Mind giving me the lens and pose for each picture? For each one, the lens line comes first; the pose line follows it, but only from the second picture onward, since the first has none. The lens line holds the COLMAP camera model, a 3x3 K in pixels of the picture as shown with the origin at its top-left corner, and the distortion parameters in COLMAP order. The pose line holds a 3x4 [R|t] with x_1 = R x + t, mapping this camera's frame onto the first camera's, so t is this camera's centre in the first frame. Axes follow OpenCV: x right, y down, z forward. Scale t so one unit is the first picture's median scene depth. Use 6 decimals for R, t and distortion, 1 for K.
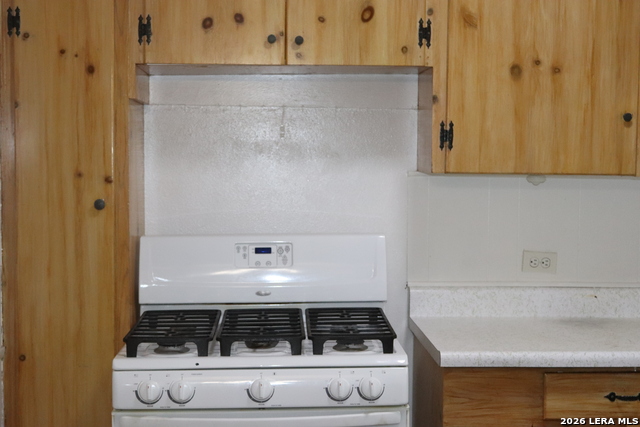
lens RADIAL K [[992.0, 0, 320.7], [0, 992.0, 213.4], [0, 0, 1]] dist [-0.002900, 0.000000]
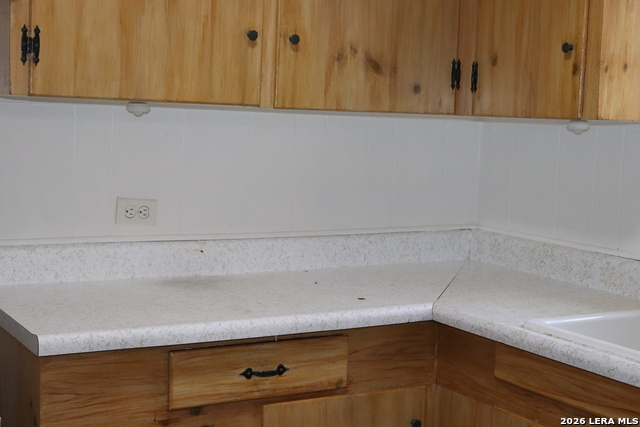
lens RADIAL K [[992.0, 0, 316.7], [0, 992.0, 214.1], [0, 0, 1]] dist [-0.002900, 0.000000]
pose [[0.881208, -0.021487, 0.472240, -0.038806], [-0.003344, 0.998658, 0.051679, 0.009423], [-0.472717, -0.047119, 0.879954, 0.235120]]
